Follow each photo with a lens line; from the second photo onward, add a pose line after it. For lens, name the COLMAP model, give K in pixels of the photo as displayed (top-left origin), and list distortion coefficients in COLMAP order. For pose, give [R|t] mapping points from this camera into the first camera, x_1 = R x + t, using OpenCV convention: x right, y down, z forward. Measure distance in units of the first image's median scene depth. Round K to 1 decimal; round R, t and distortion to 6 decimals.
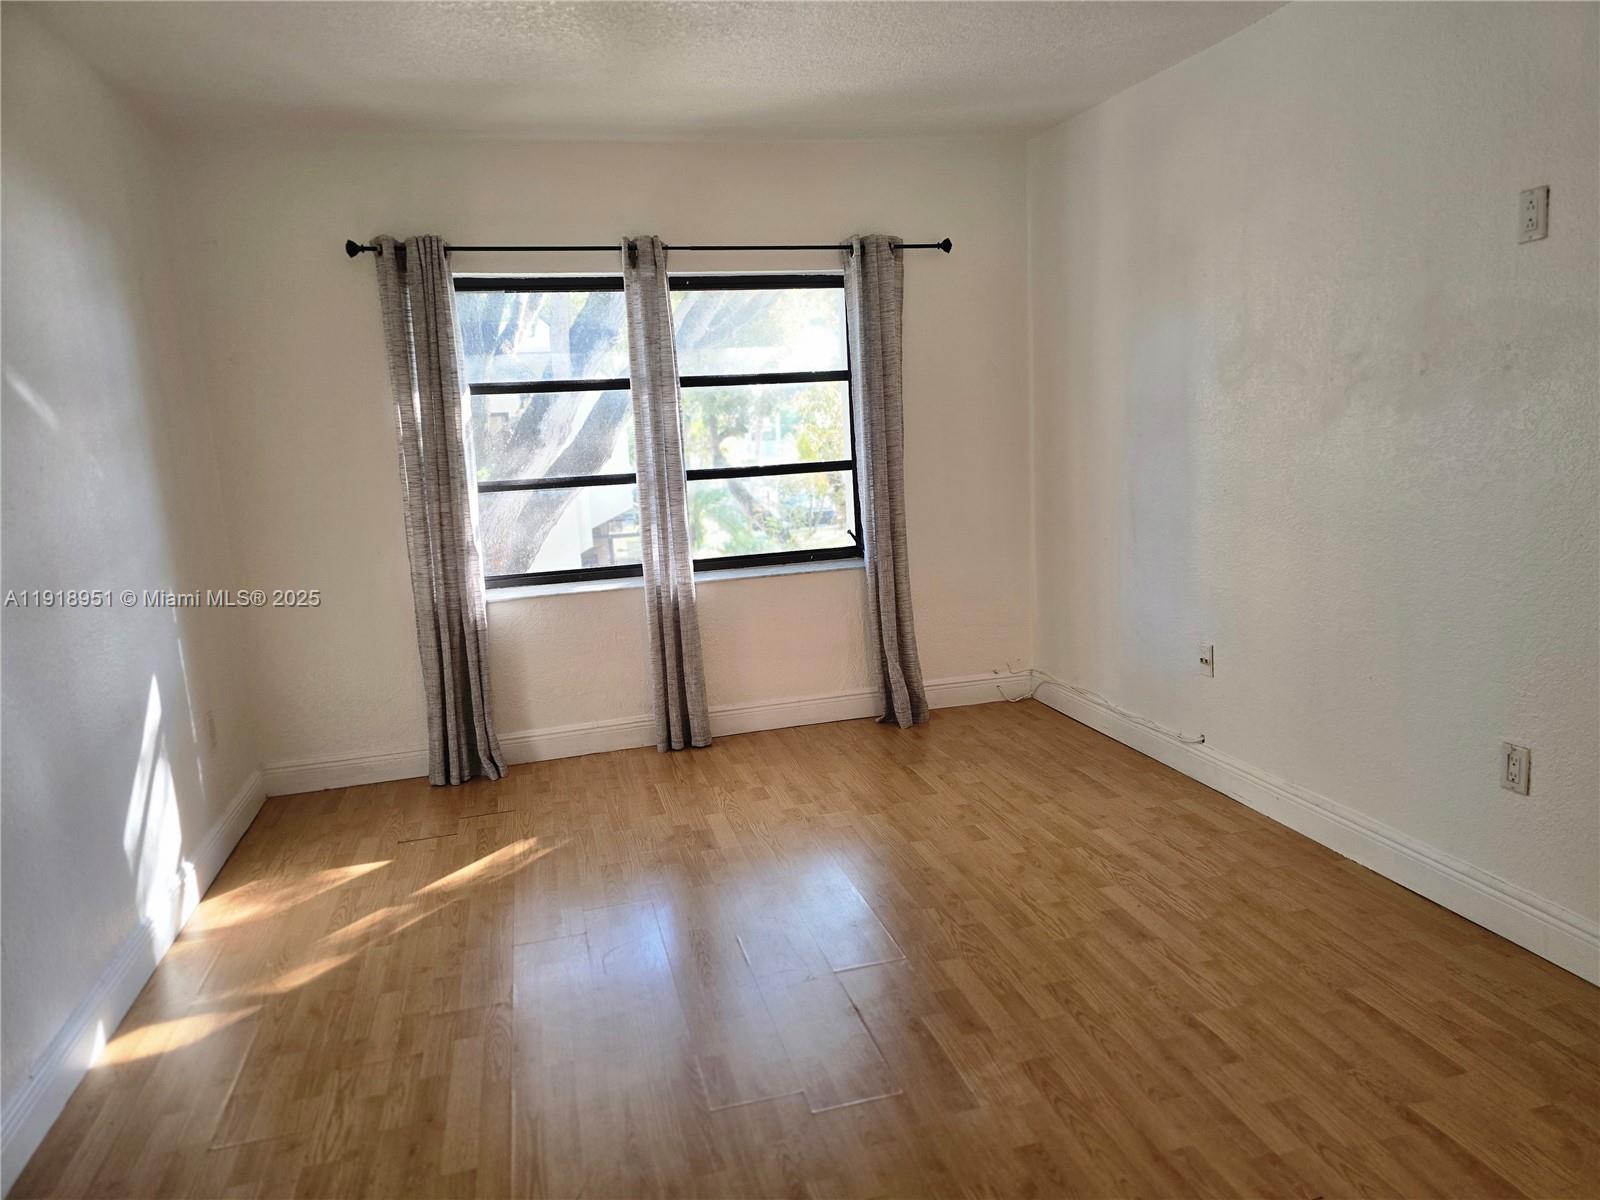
lens RADIAL K [[1054.7, 0, 810.0], [0, 1054.7, 590.4], [0, 0, 1]] dist [0.067146, -0.060713]
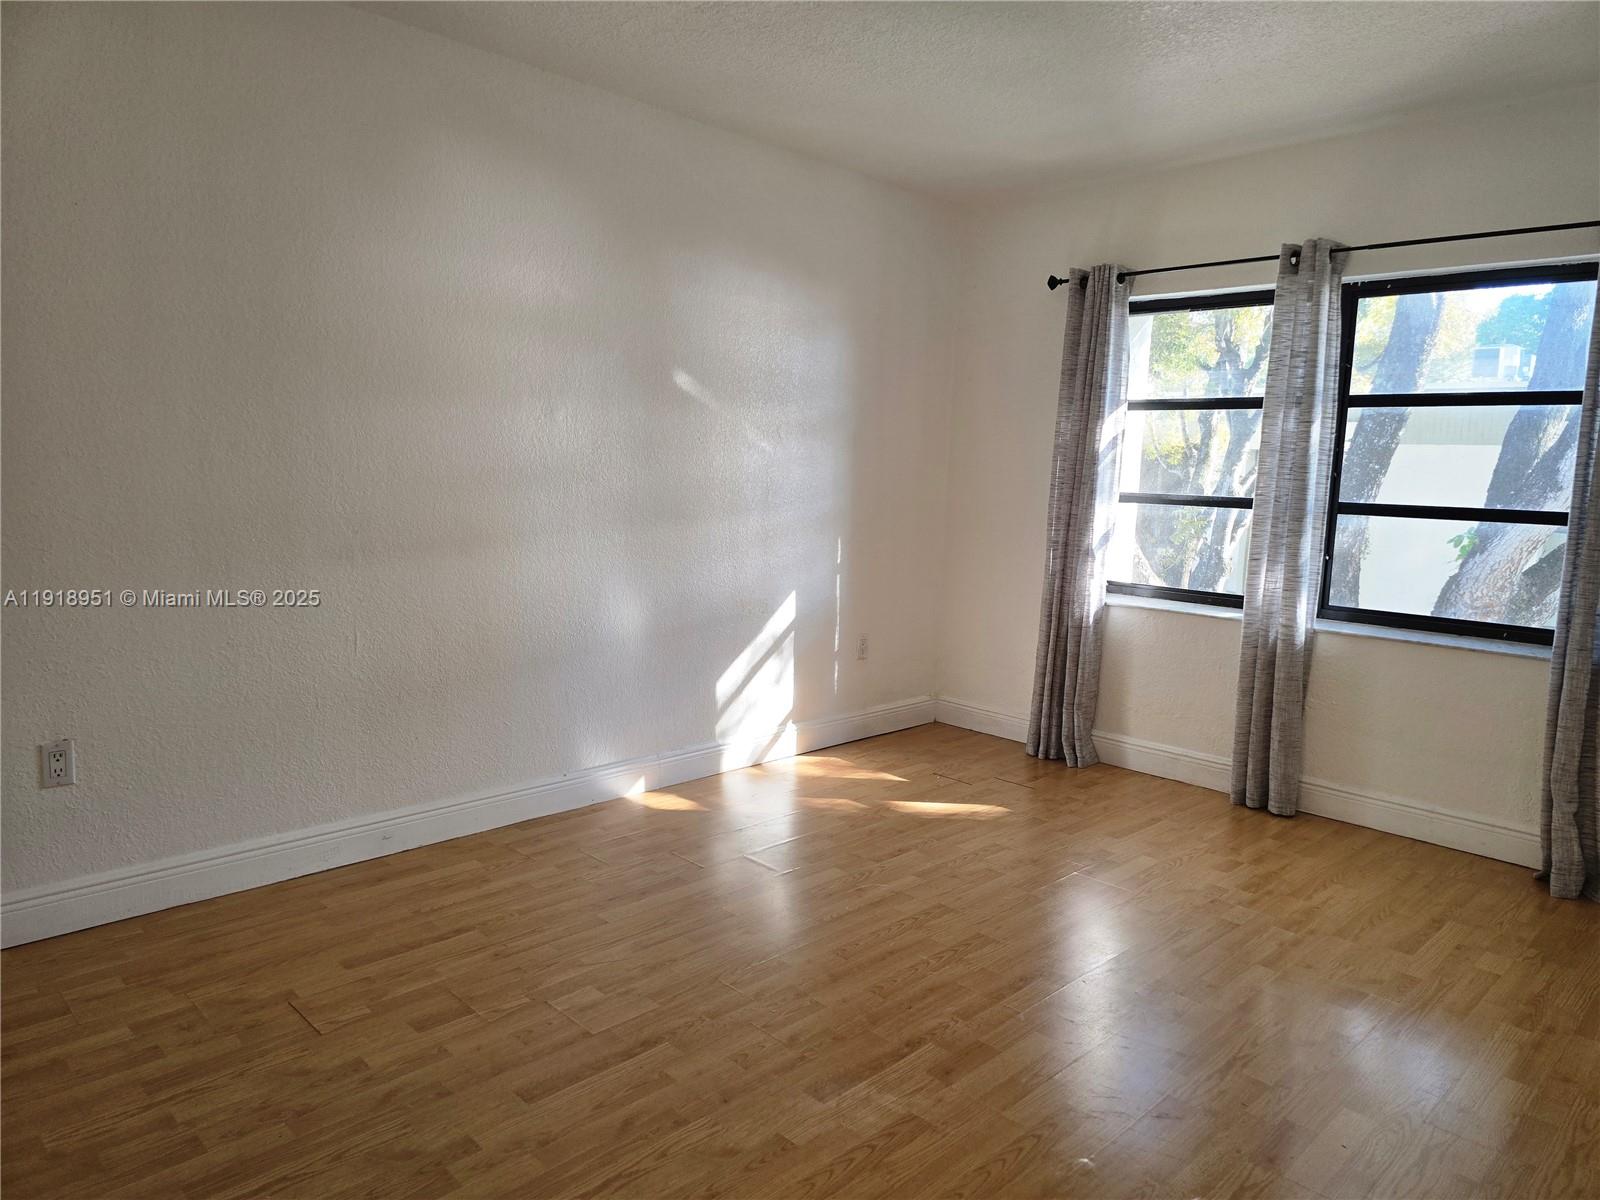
lens RADIAL K [[1054.7, 0, 824.2], [0, 1054.7, 603.0], [0, 0, 1]] dist [0.067146, -0.060713]
pose [[0.499239, 0.182504, -0.847026, 0.523379], [-0.197091, 0.975859, 0.094097, -0.040261], [0.843751, 0.119964, 0.523157, 0.238770]]
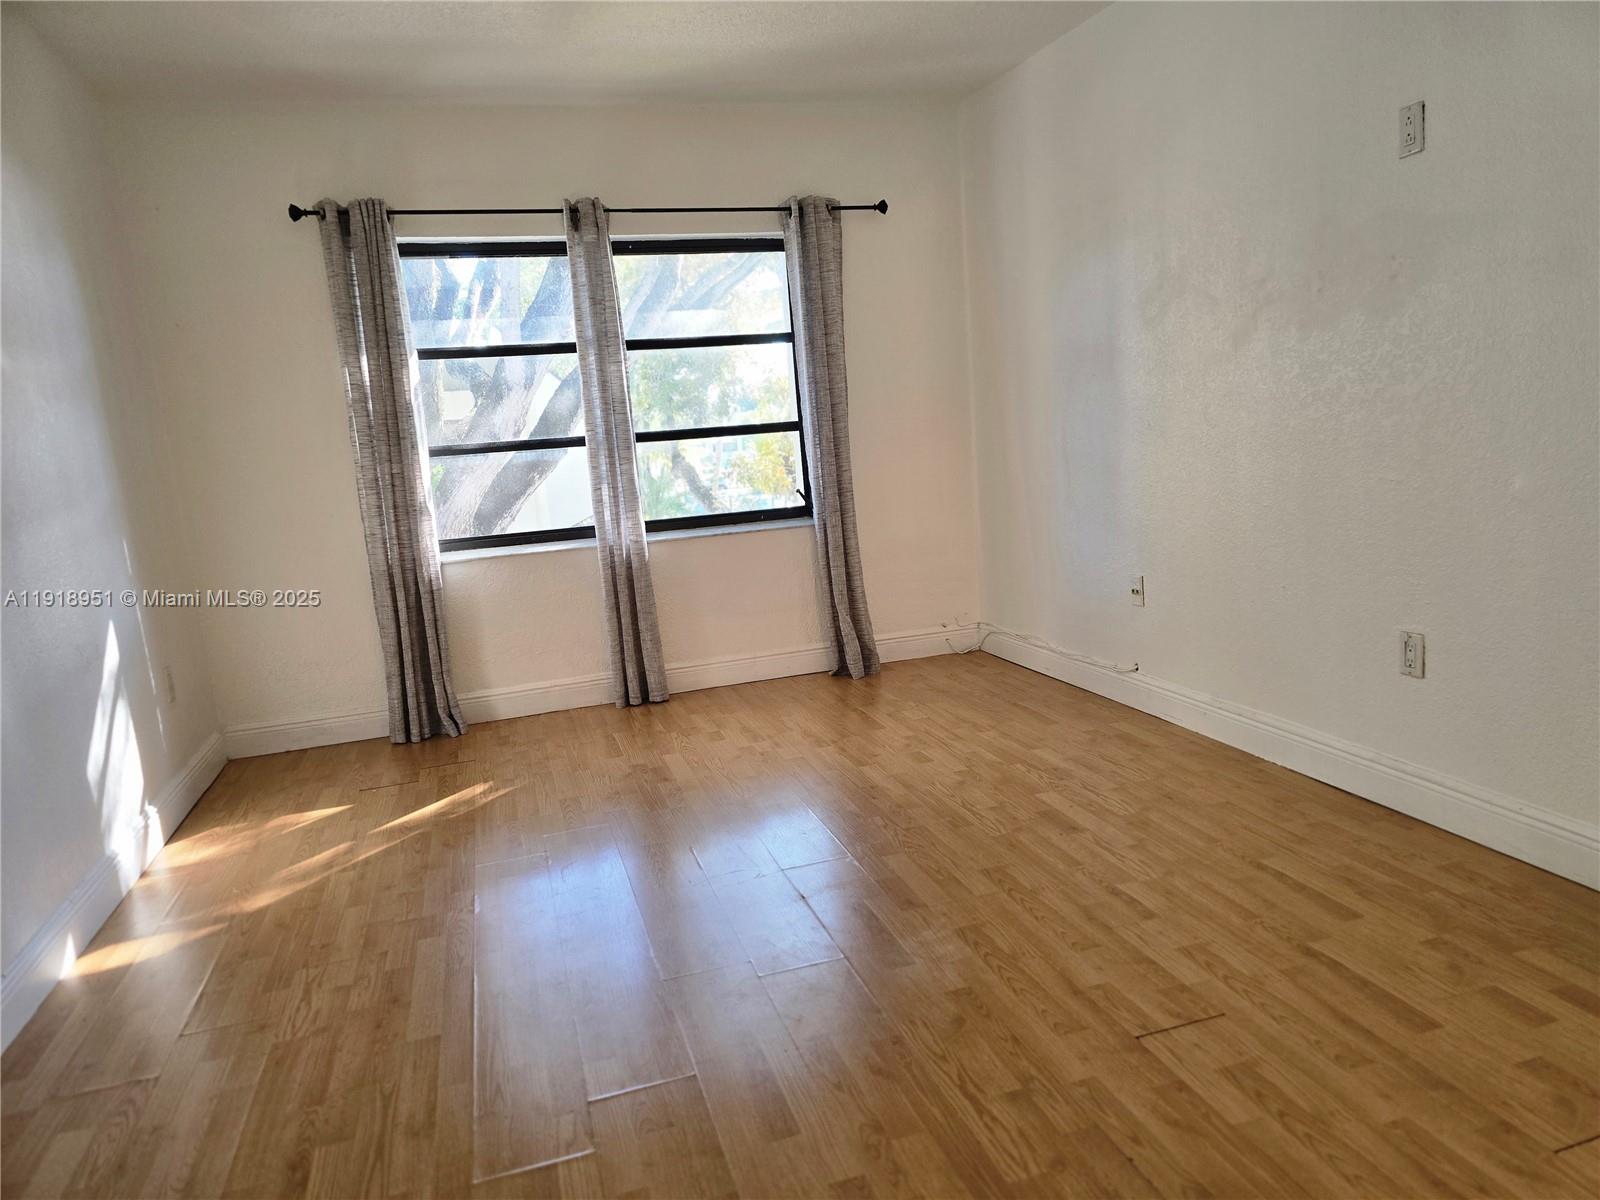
lens RADIAL K [[1054.7, 0, 810.0], [0, 1054.7, 605.1], [0, 0, 1]] dist [0.067146, -0.060713]
pose [[0.999051, -0.029925, 0.031647, 0.017255], [0.029783, 0.999544, 0.004966, 0.065288], [-0.031781, -0.004019, 0.999487, -0.034181]]
